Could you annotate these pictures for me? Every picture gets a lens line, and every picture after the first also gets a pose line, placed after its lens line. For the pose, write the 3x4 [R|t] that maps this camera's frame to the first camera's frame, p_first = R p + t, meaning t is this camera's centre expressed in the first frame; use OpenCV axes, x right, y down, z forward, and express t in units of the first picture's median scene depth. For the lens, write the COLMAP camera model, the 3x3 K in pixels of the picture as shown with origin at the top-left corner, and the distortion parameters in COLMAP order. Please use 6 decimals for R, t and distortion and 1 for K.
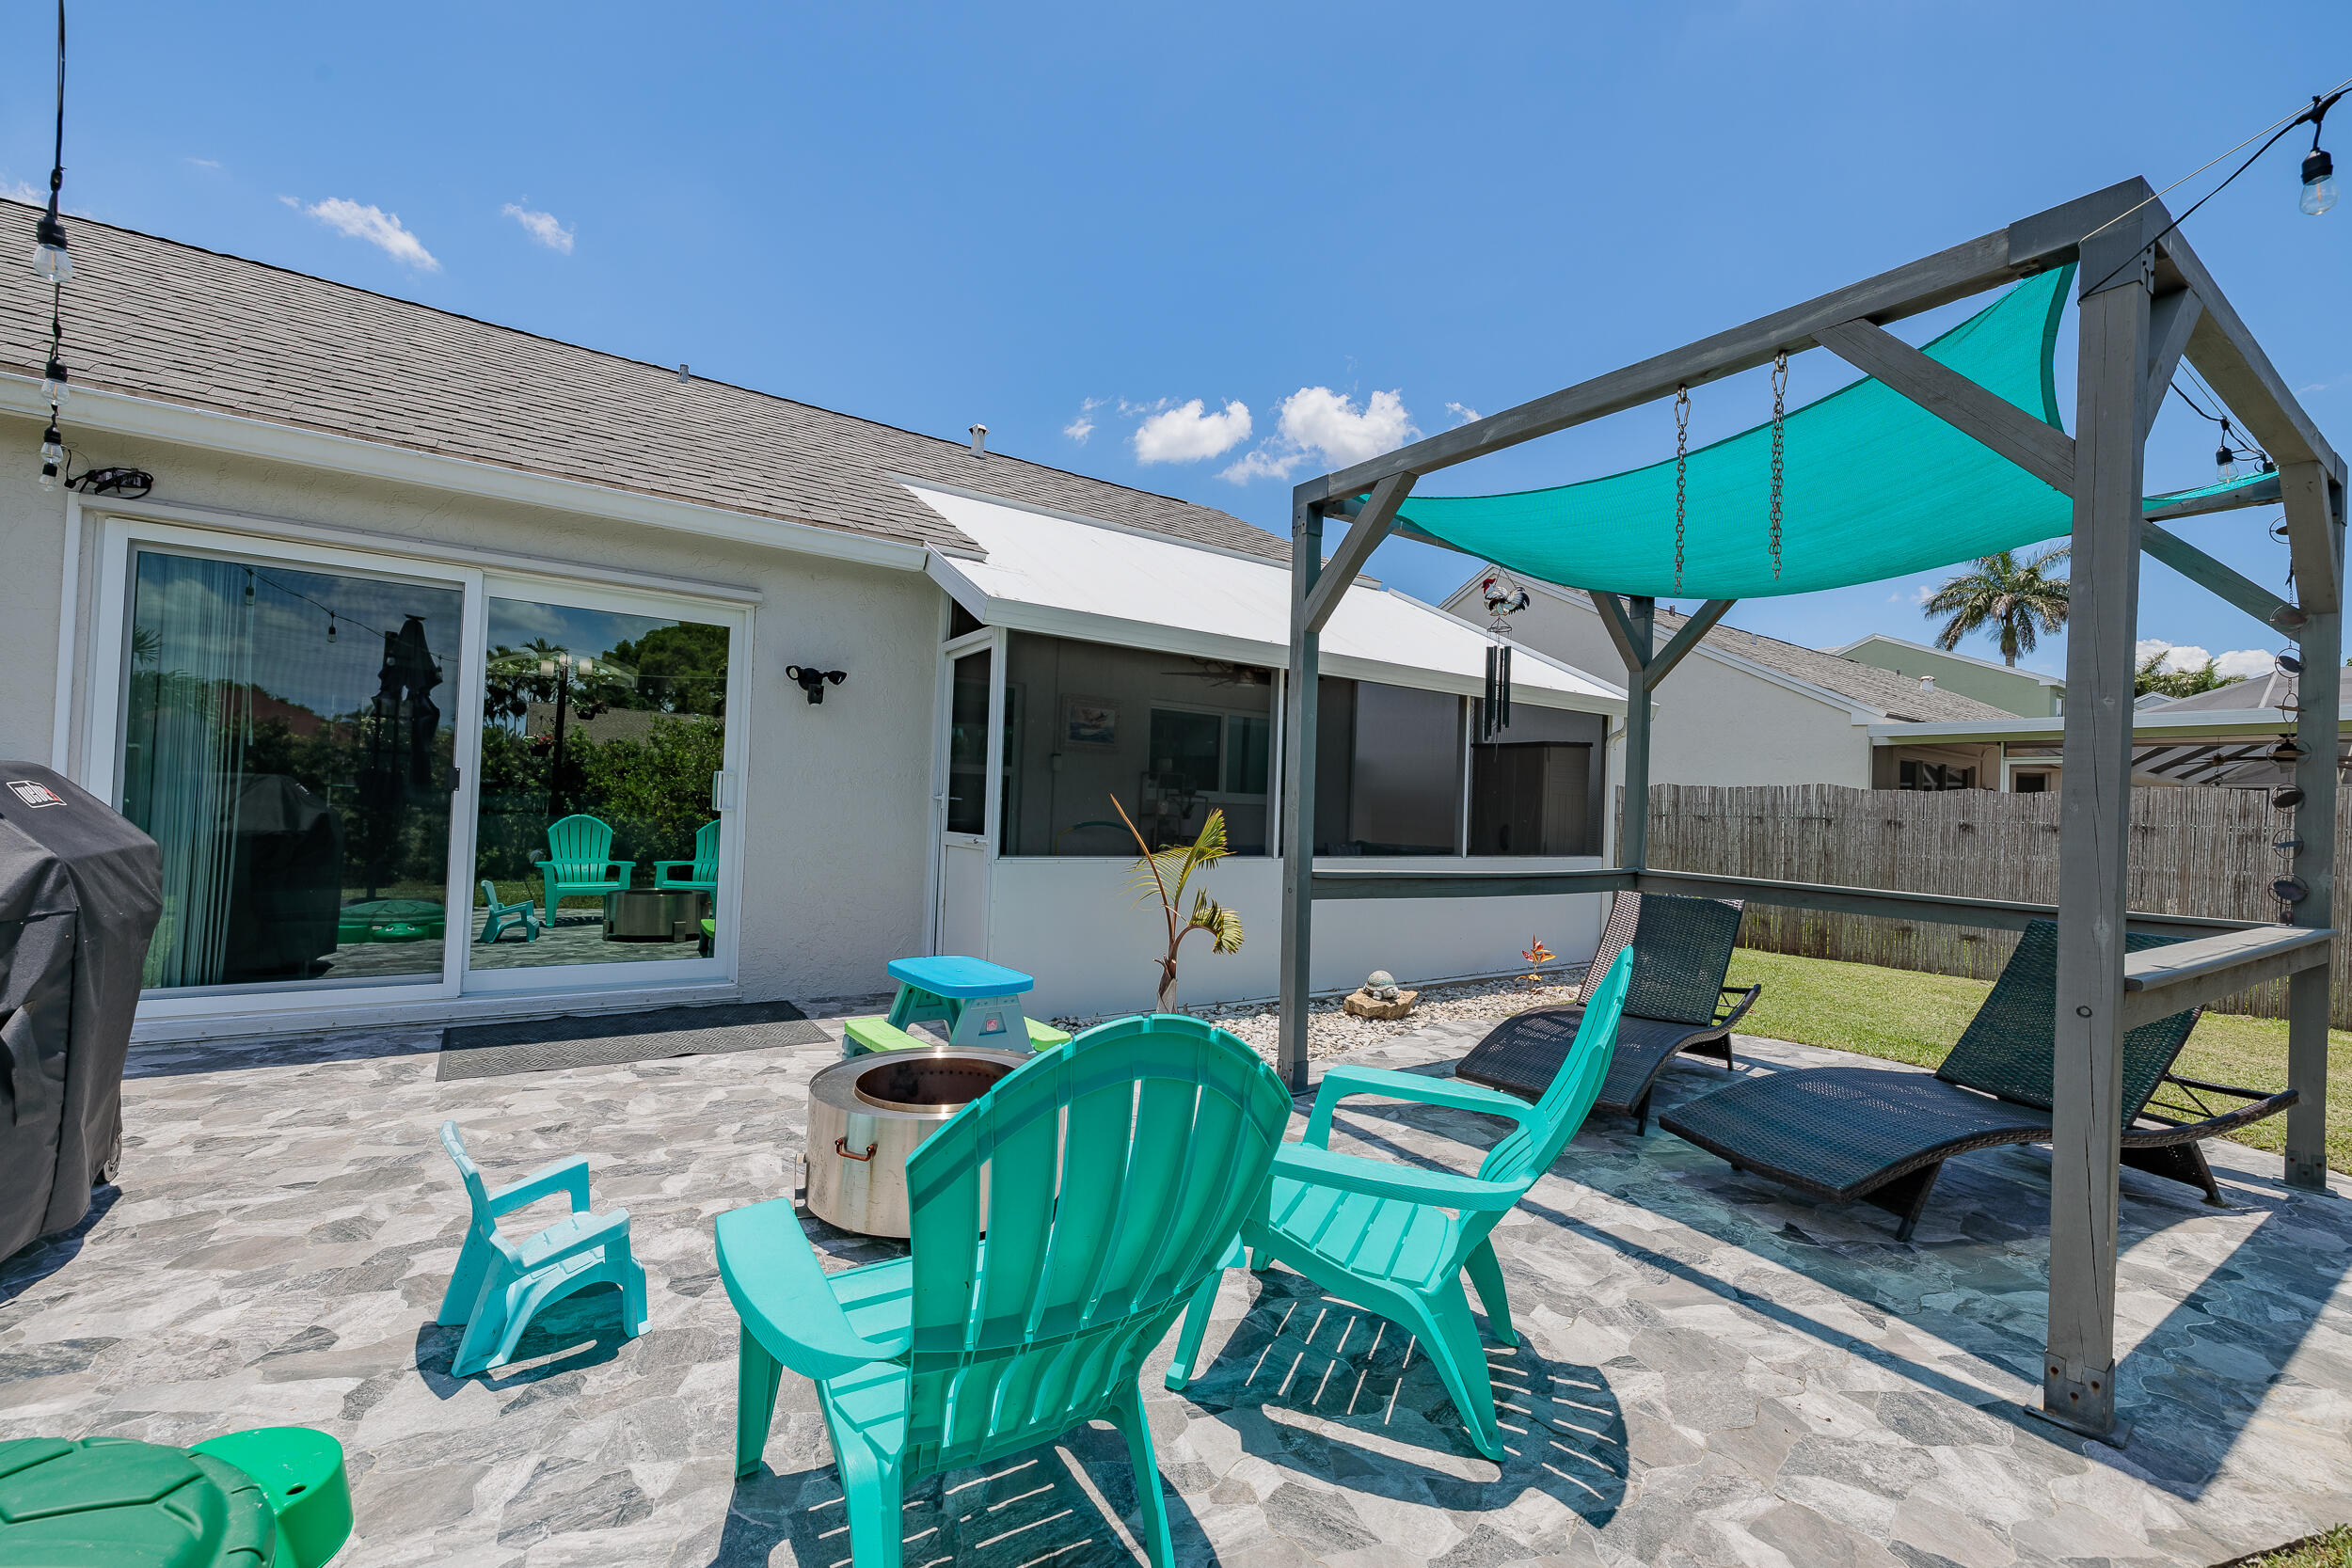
lens RADIAL K [[992.0, 0, 1176.0], [0, 992.0, 784.0], [0, 0, 1]] dist [-0.001193, -0.000079]
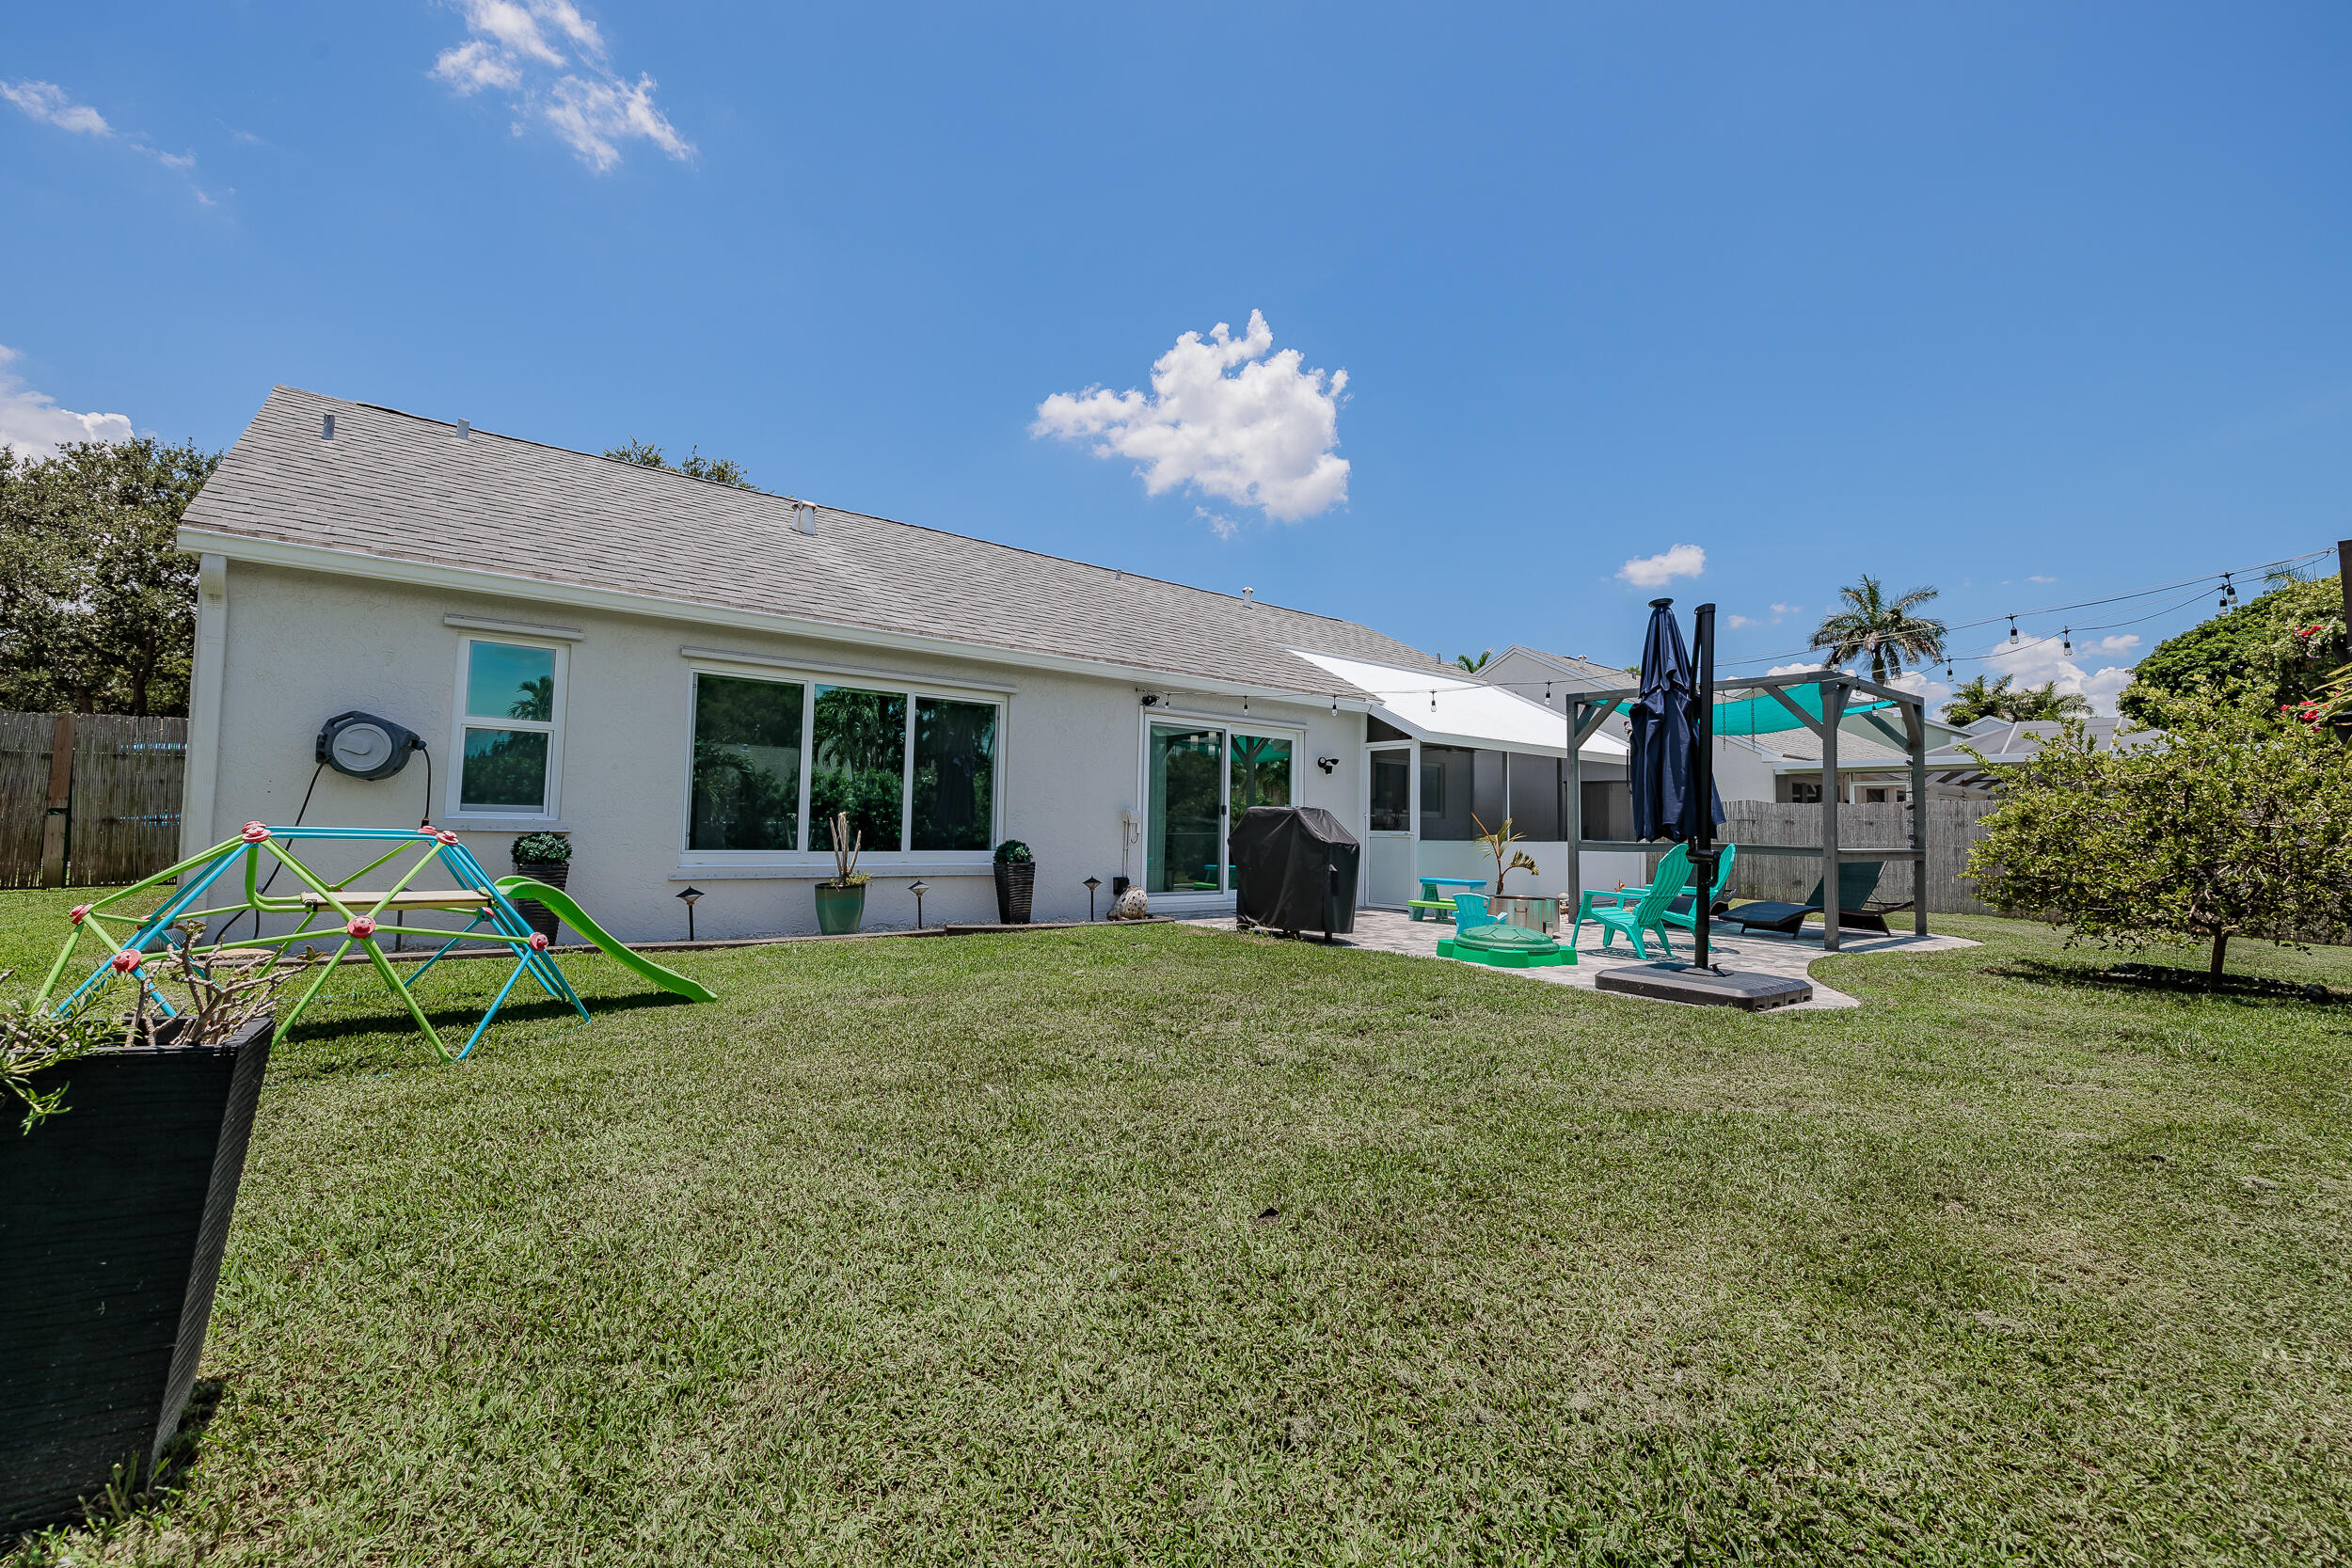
lens RADIAL K [[992.0, 0, 1176.0], [0, 992.0, 784.0], [0, 0, 1]] dist [-0.001193, -0.000079]
pose [[0.996848, -0.026253, 0.074864, -0.873847], [0.029001, 0.998936, -0.035858, 0.010000], [-0.073843, 0.037916, 0.996549, -1.187908]]
